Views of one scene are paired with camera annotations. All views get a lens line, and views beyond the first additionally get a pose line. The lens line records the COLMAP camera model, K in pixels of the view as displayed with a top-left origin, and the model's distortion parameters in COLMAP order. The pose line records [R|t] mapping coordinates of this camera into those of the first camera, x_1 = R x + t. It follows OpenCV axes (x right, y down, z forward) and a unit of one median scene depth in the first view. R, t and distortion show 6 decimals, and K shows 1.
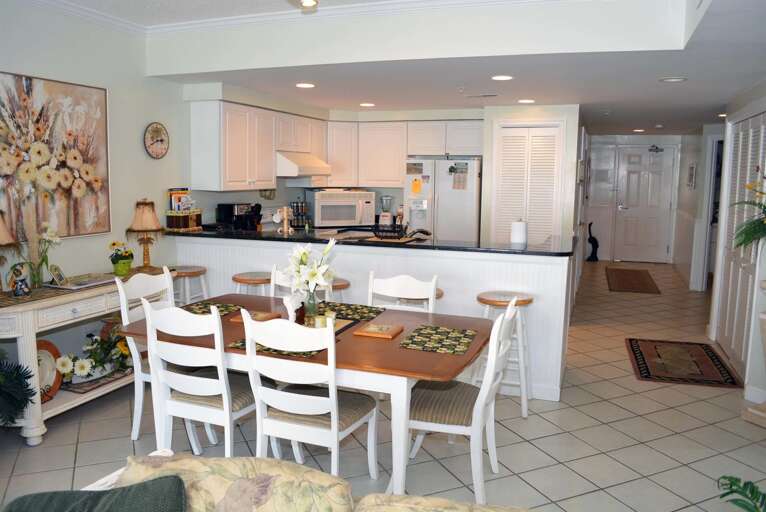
lens RADIAL K [[609.3, 0, 383.0], [0, 609.3, 256.0], [0, 0, 1]] dist [-0.077002, 0.000458]
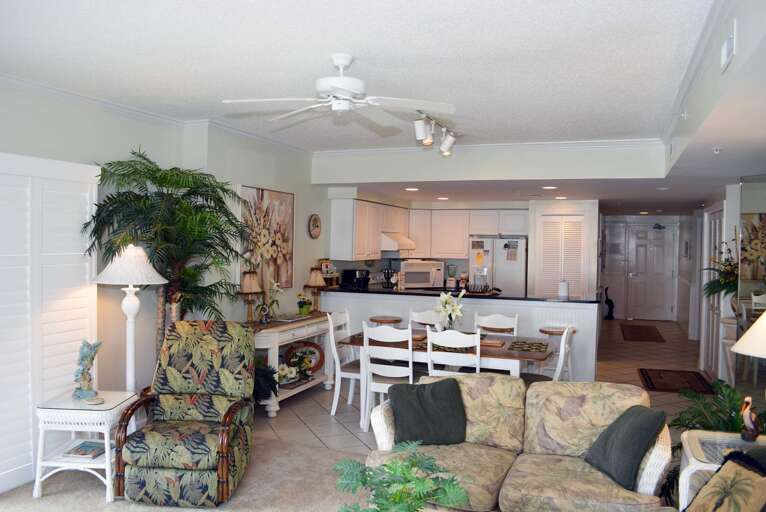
lens RADIAL K [[609.3, 0, 383.0], [0, 609.3, 256.0], [0, 0, 1]] dist [-0.077002, 0.000458]
pose [[0.999832, 0.004569, -0.017765, -0.165850], [-0.006541, 0.993619, -0.112600, 0.042796], [0.017137, 0.112697, 0.993482, -0.428208]]
